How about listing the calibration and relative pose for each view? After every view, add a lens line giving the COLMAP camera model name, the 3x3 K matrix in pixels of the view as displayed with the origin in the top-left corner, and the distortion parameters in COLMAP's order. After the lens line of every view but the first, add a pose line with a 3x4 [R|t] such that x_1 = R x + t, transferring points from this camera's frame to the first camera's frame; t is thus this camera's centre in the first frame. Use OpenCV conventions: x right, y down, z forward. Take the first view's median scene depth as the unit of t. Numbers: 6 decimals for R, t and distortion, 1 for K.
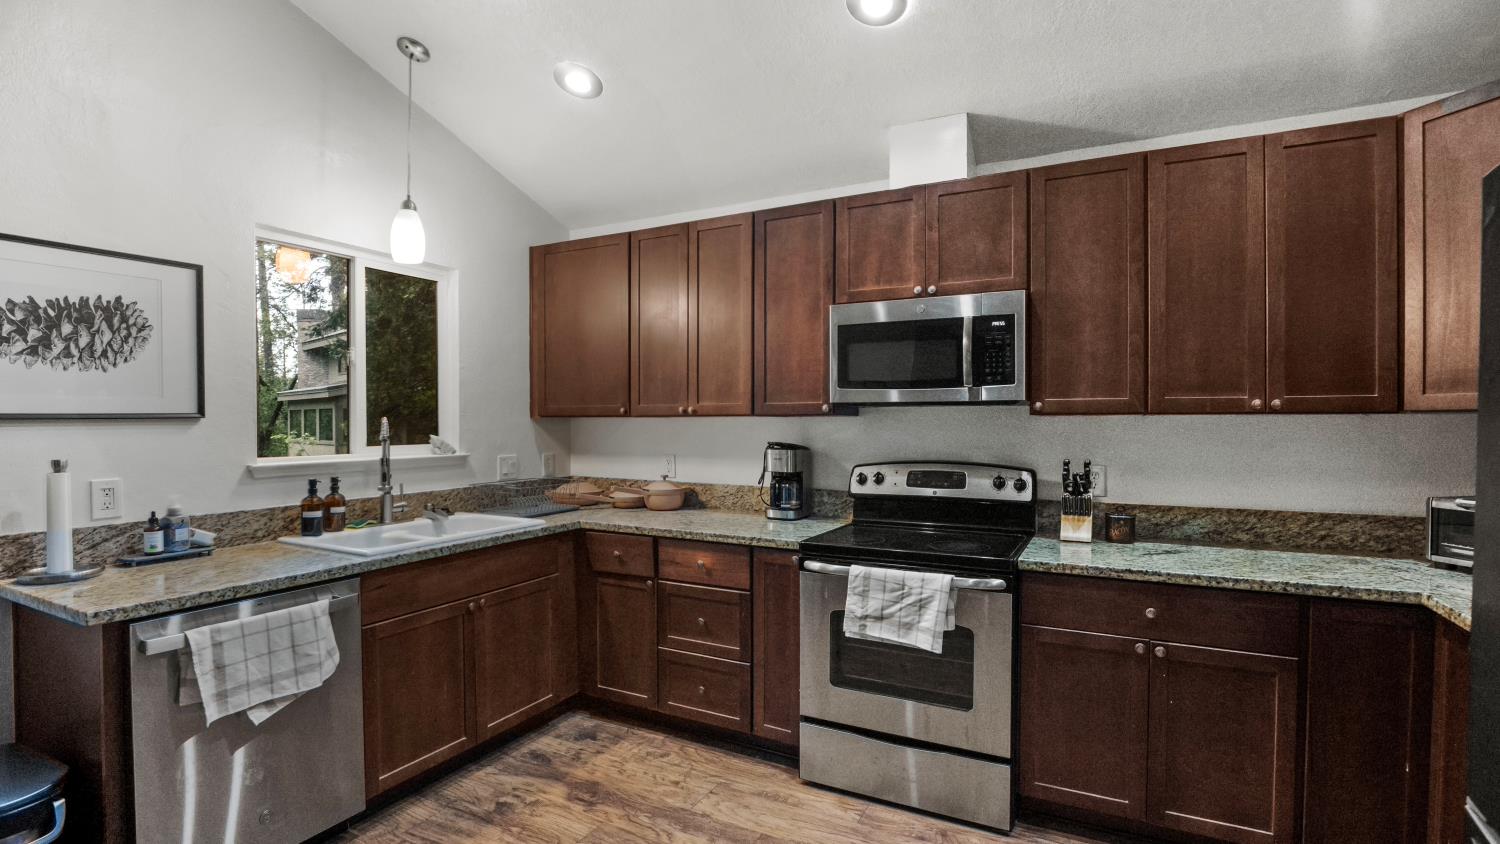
lens RADIAL K [[690.4, 0, 758.9], [0, 690.4, 432.7], [0, 0, 1]] dist [-0.036277, 0.007040]
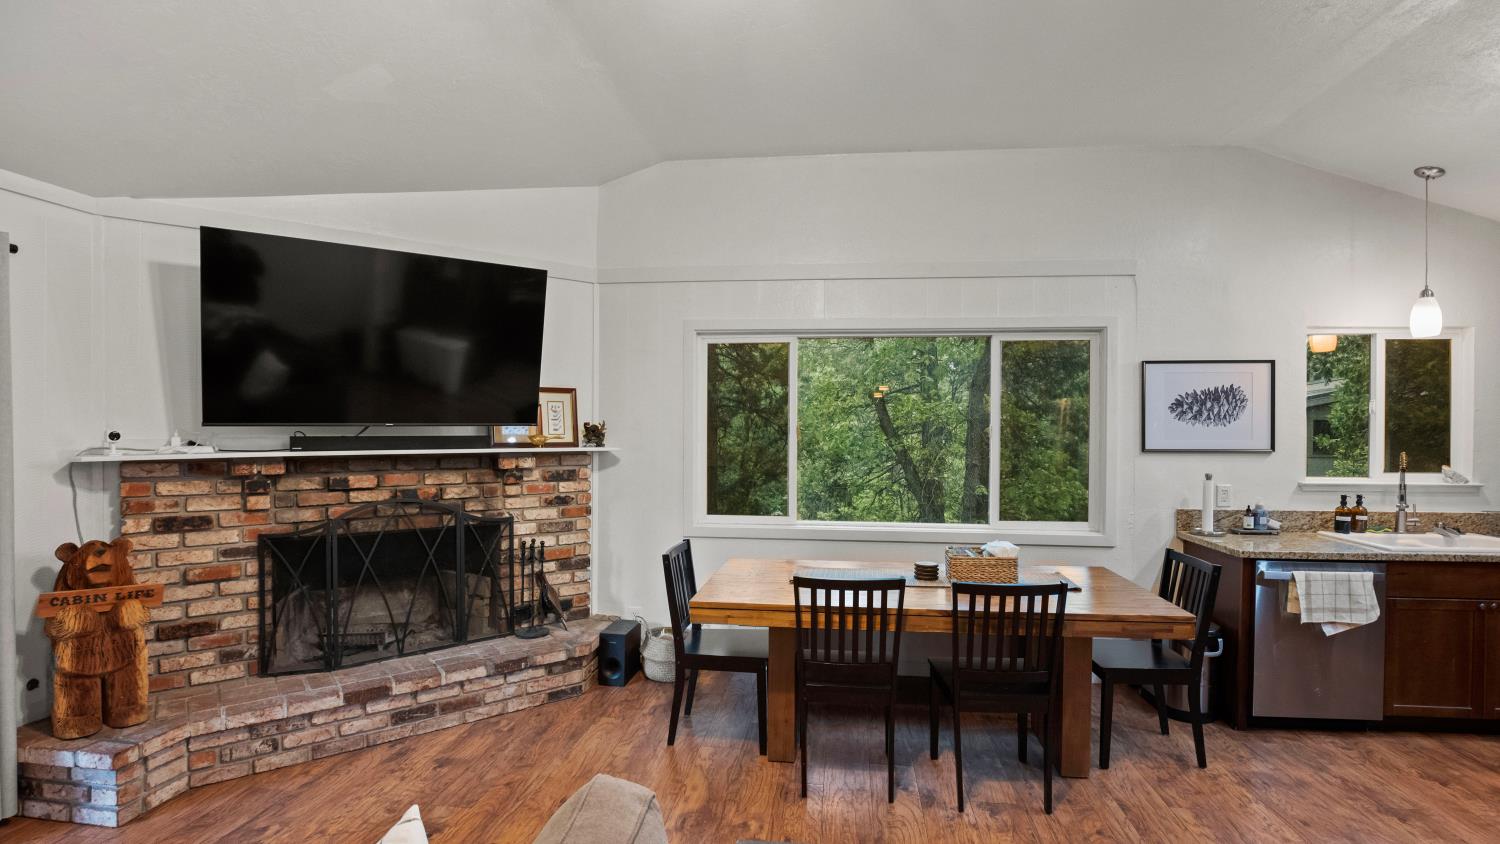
lens RADIAL K [[696.5, 0, 757.8], [0, 696.5, 432.0], [0, 0, 1]] dist [-0.038035, 0.007155]
pose [[0.342959, 0.007674, -0.939319, 0.287428], [-0.021306, 0.999773, 0.000389, -0.040632], [0.939109, 0.019880, 0.343044, -0.697860]]
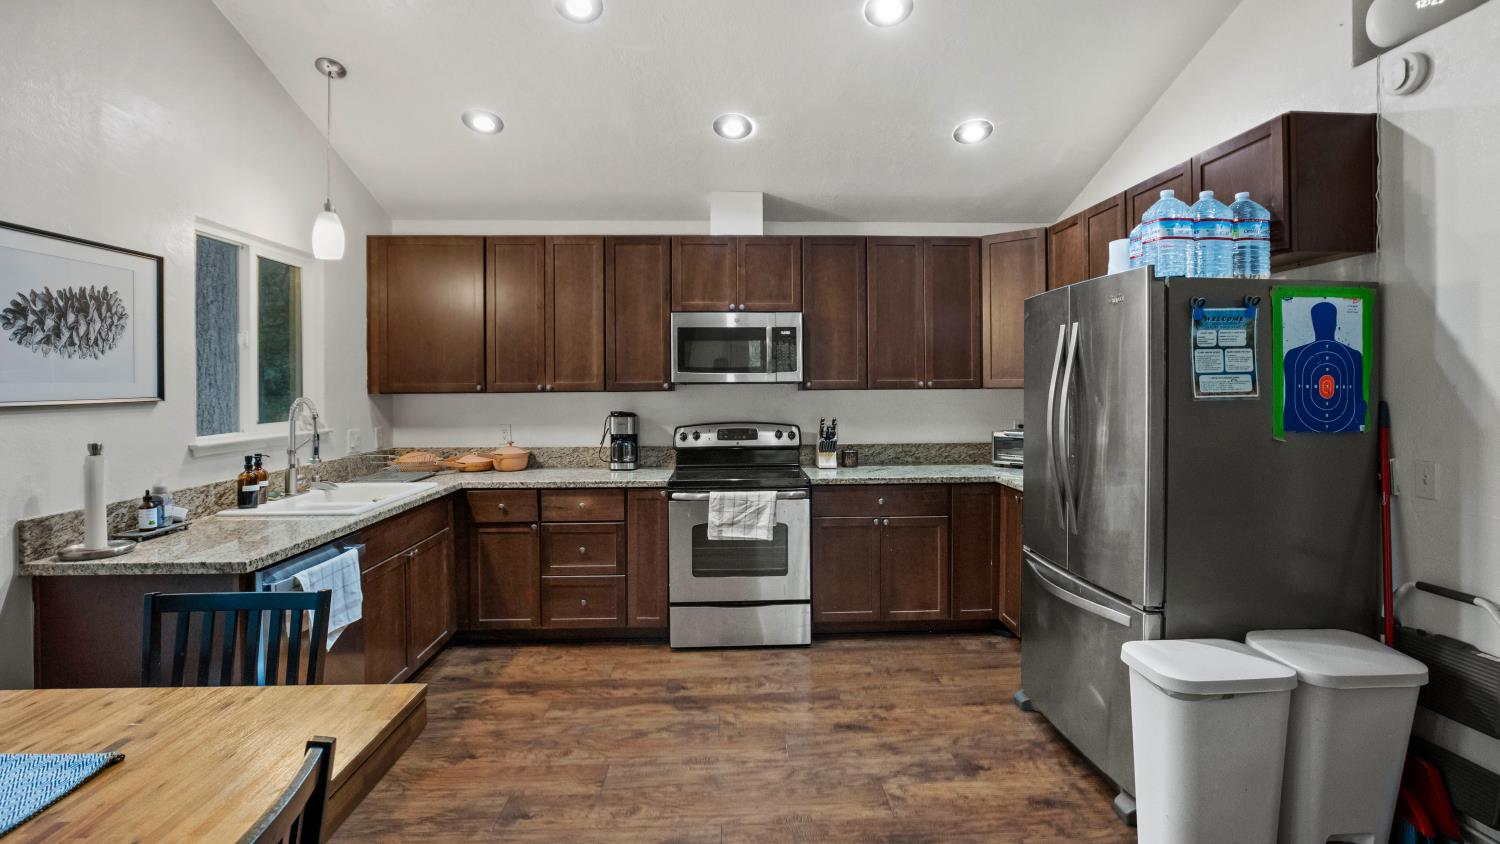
lens RADIAL K [[710.8, 0, 756.9], [0, 710.8, 390.1], [0, 0, 1]] dist [-0.025180, 0.000198]
pose [[0.865888, -0.009078, 0.500155, -0.519330], [0.015258, 0.999849, -0.008269, -0.014513], [-0.500005, 0.014791, 0.865896, -0.372197]]
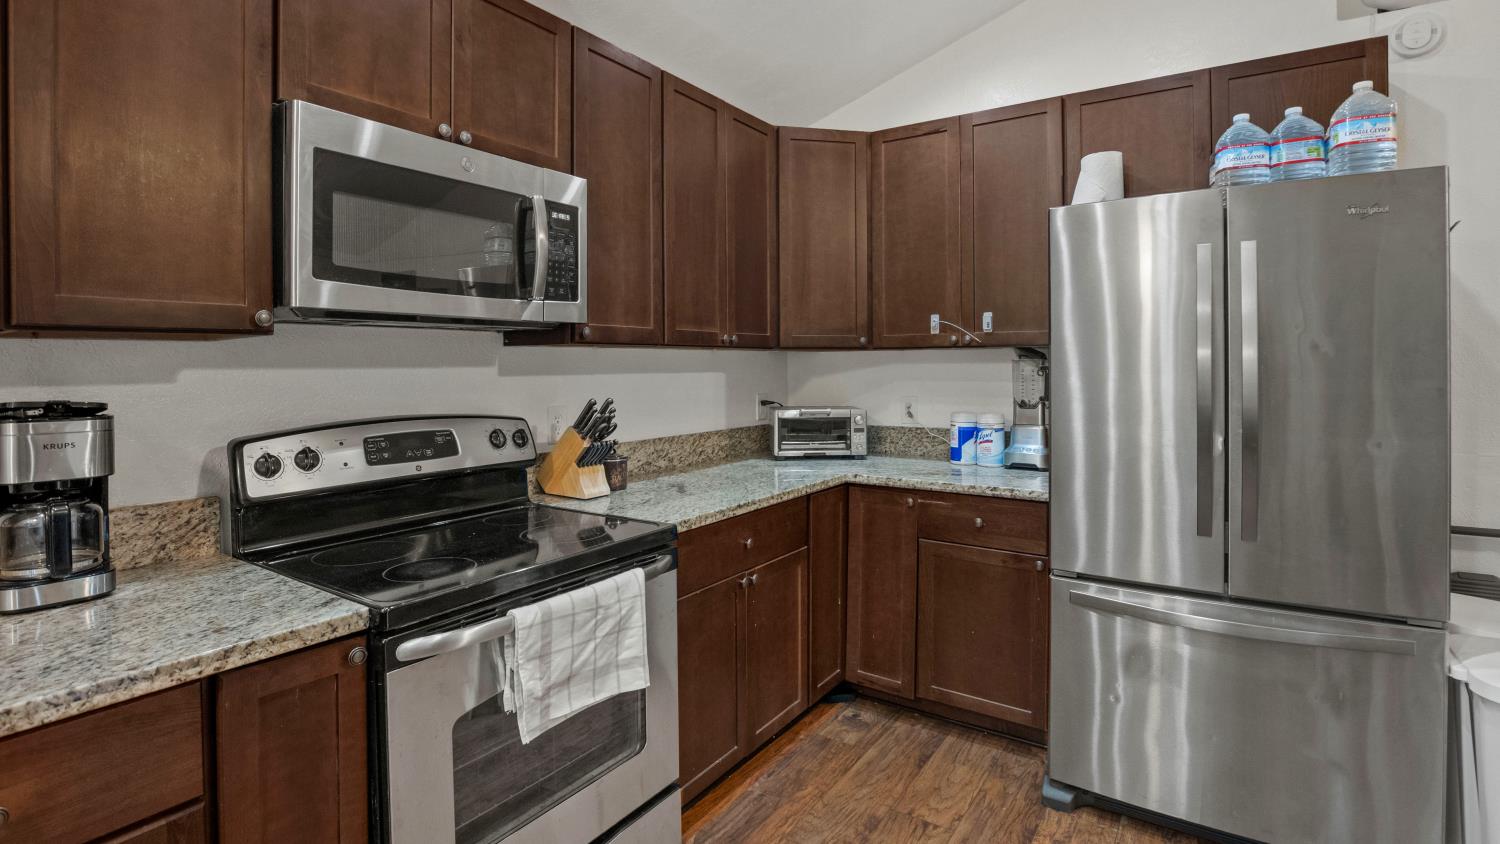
lens RADIAL K [[714.9, 0, 755.1], [0, 714.9, 372.5], [0, 0, 1]] dist [-0.026859, -0.000077]
pose [[0.112681, -0.009655, 0.993584, -0.373645], [0.024445, 0.999677, 0.006942, 0.006165], [-0.993331, 0.023505, 0.112880, 0.704657]]
